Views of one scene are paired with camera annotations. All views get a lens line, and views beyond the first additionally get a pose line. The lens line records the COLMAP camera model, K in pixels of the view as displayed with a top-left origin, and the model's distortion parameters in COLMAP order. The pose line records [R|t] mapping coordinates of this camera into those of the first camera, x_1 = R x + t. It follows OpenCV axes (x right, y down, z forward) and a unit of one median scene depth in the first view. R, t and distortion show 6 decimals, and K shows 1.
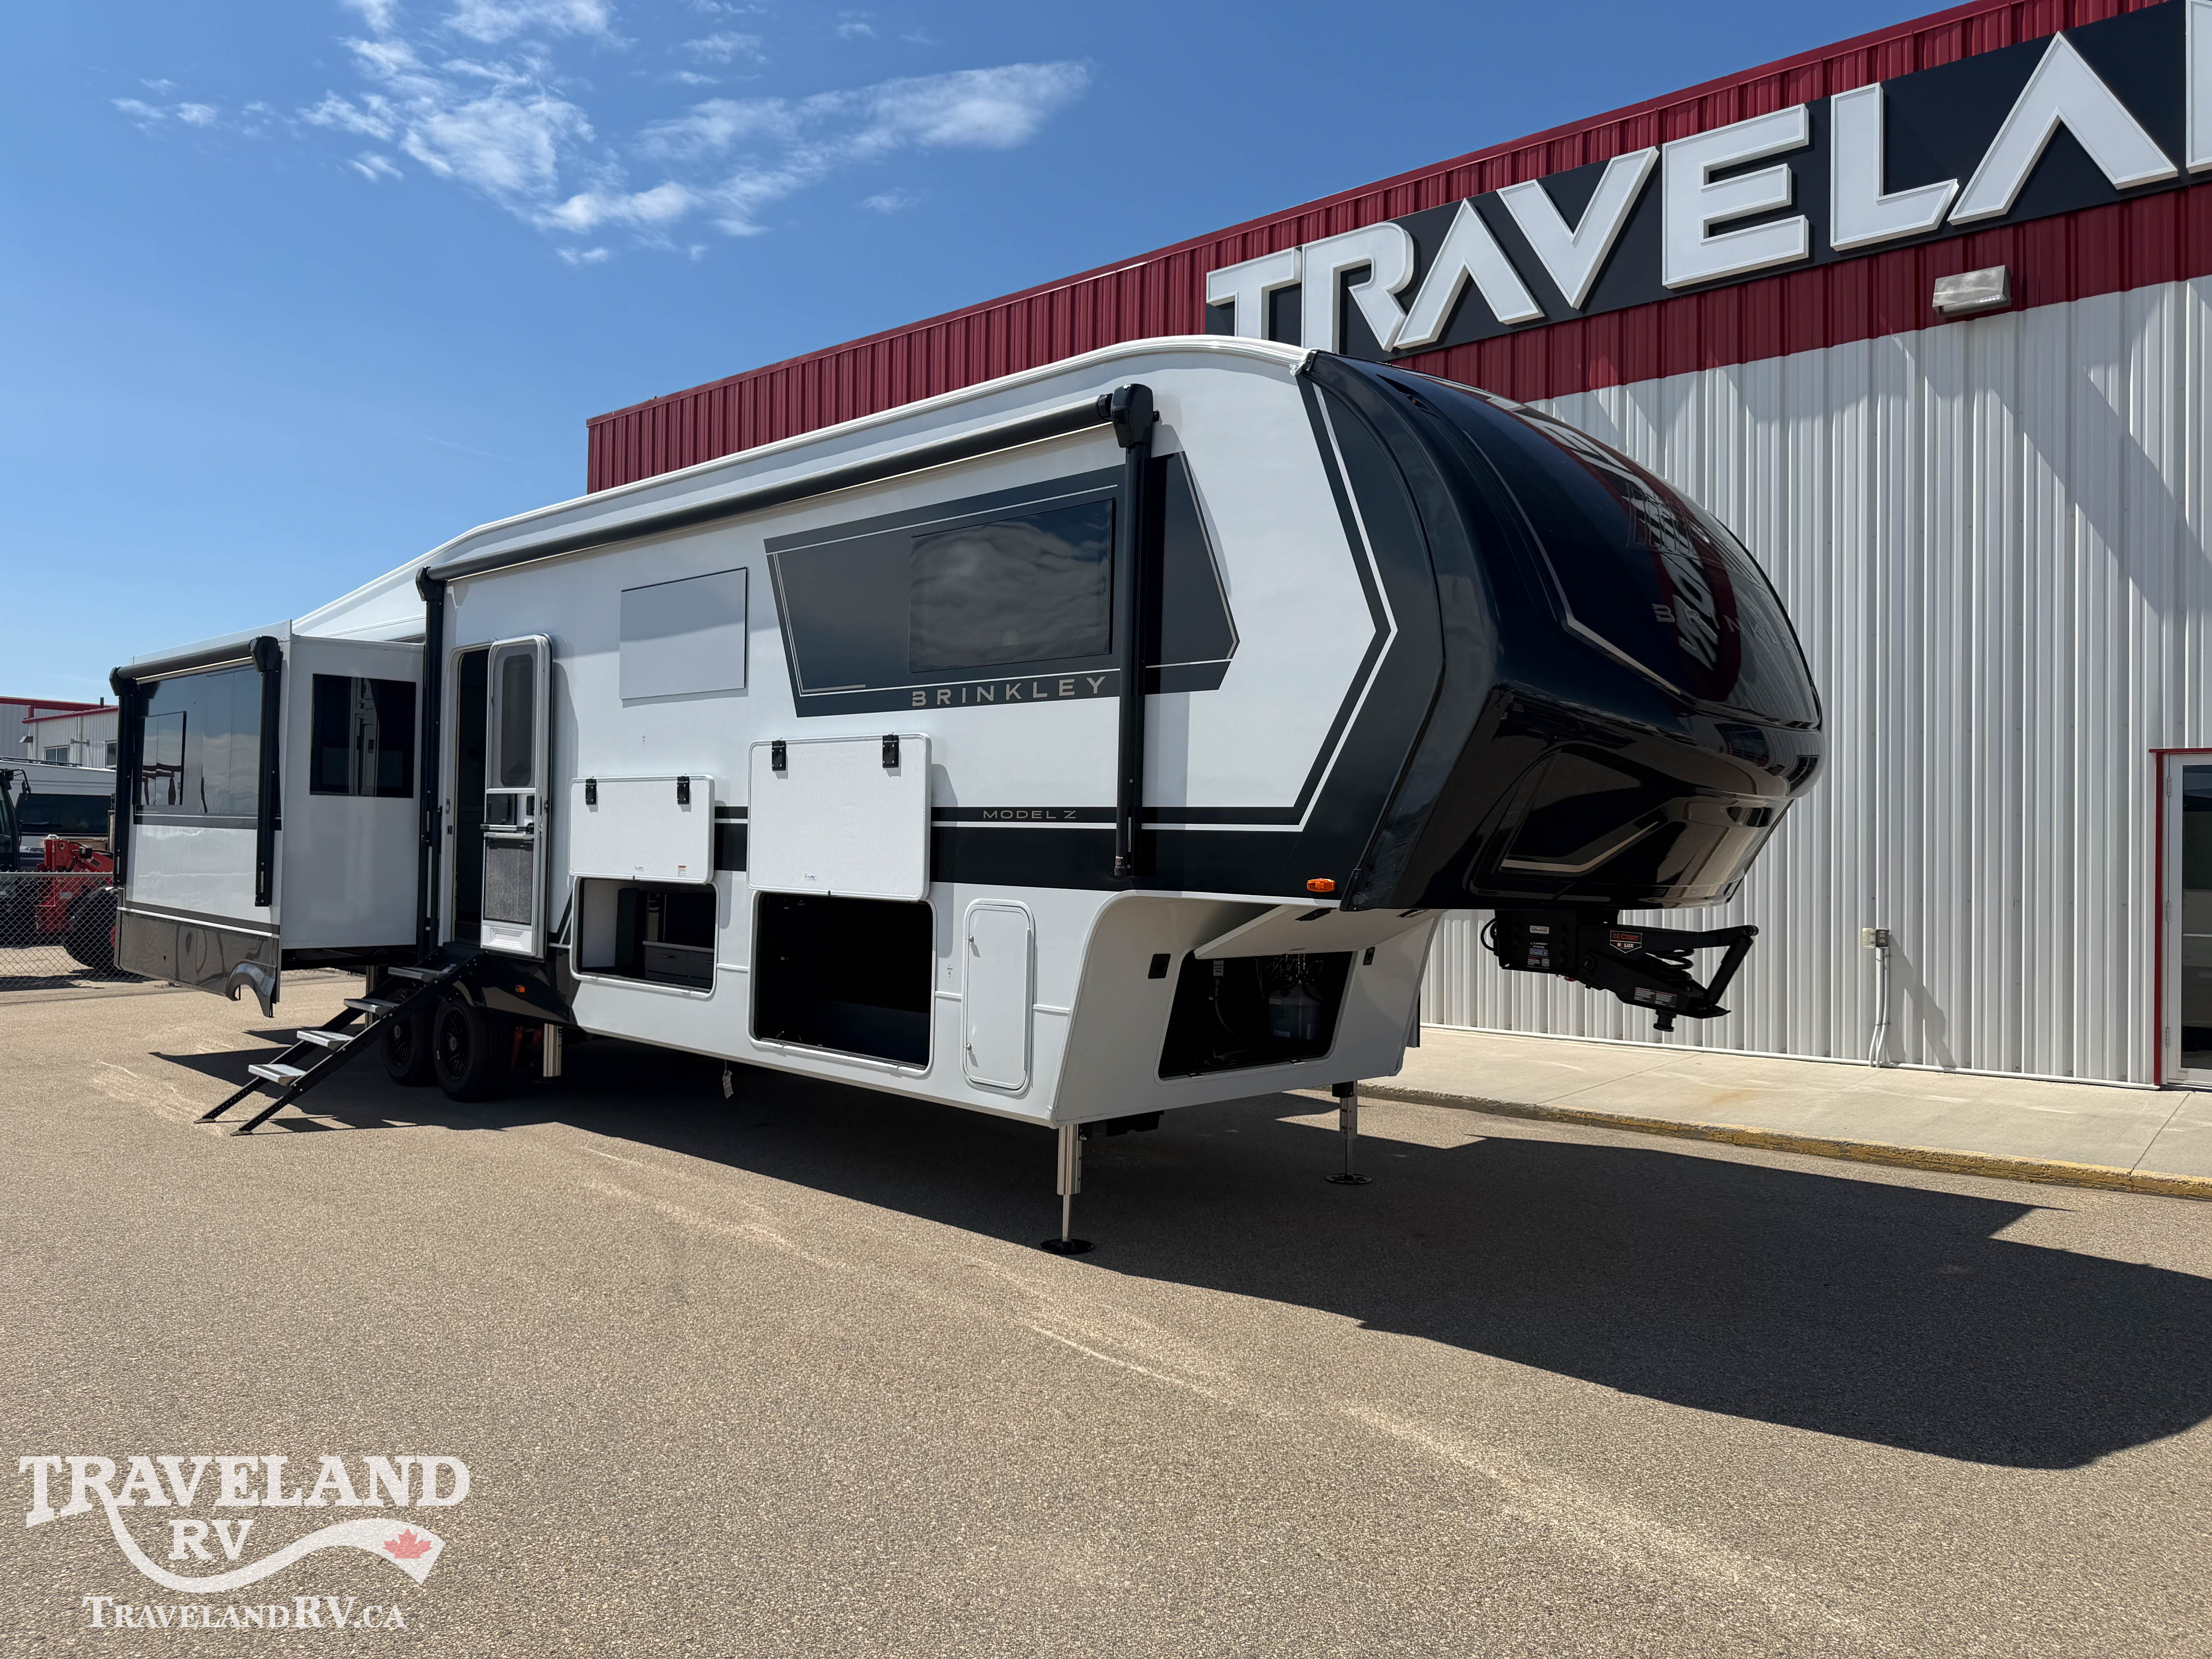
lens RADIAL K [[1555.7, 0, 1111.1], [0, 1555.7, 818.9], [0, 0, 1]] dist [0.036068, -0.008683]
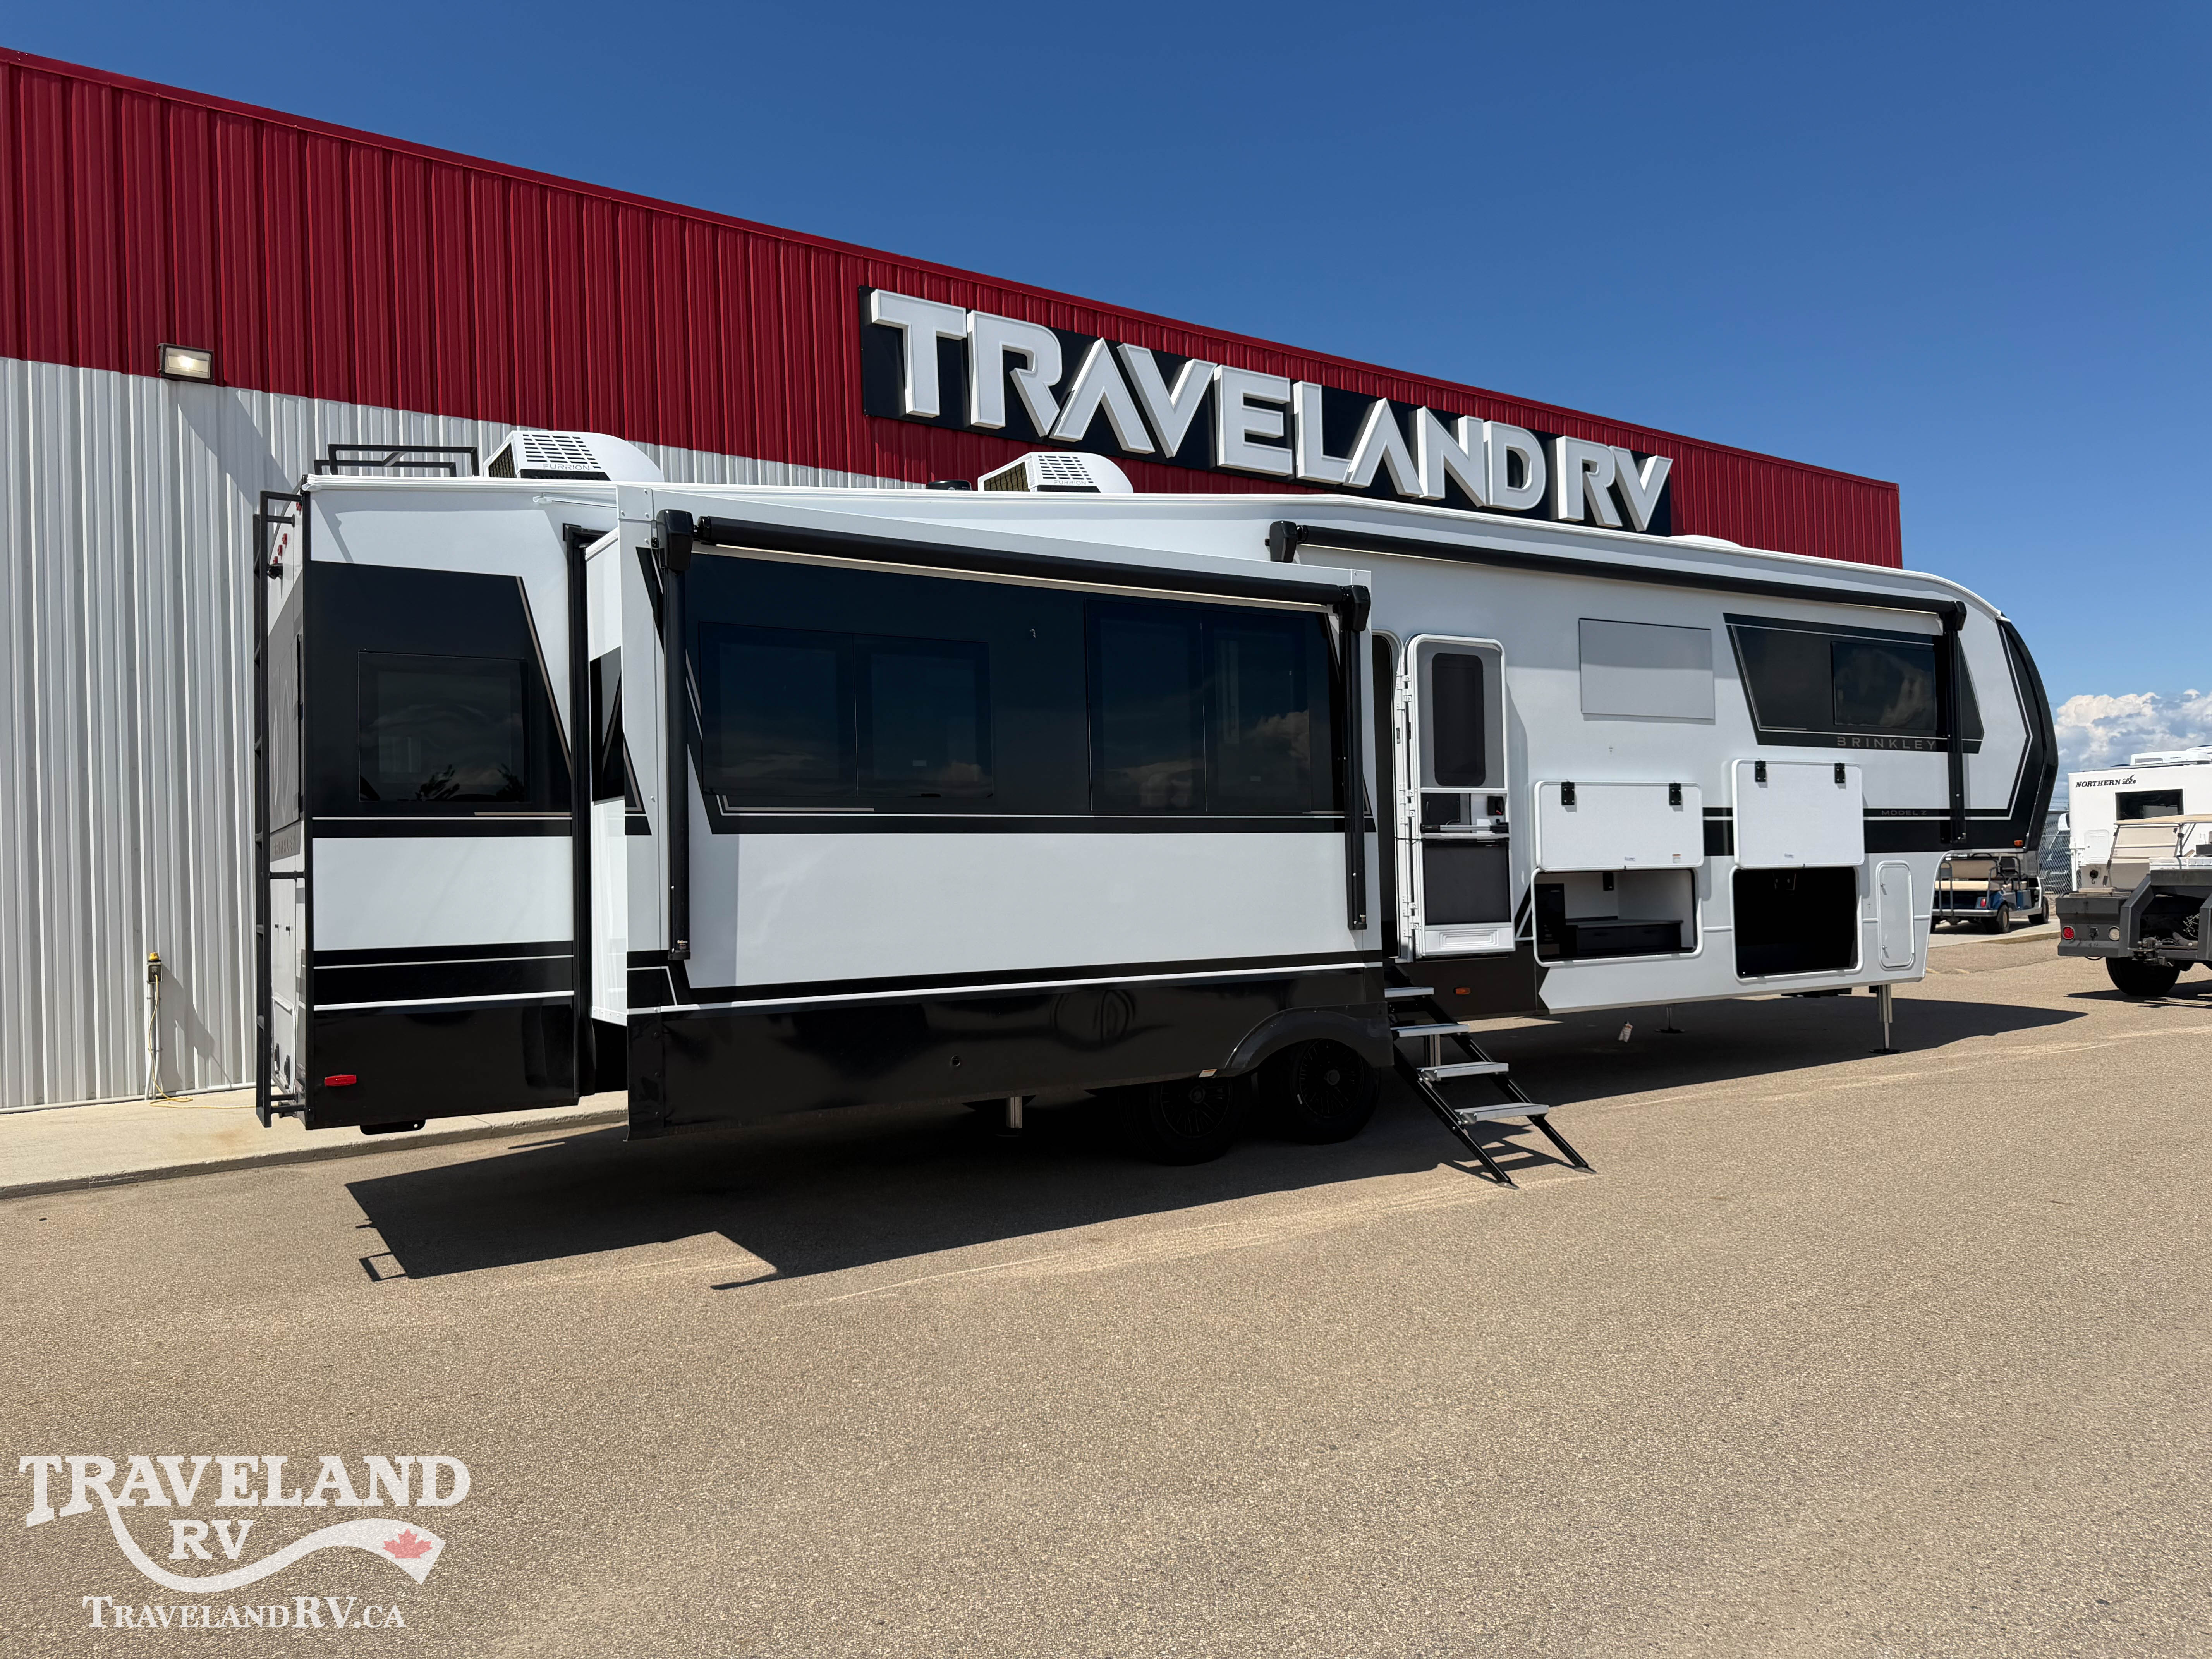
lens RADIAL K [[1555.7, 0, 1111.6], [0, 1555.7, 841.2], [0, 0, 1]] dist [0.036068, -0.008683]
pose [[0.255281, -0.002471, 0.966864, -1.688413], [0.016792, 0.999857, -0.001879, 0.014841], [-0.966721, 0.016715, 0.255286, 1.174503]]
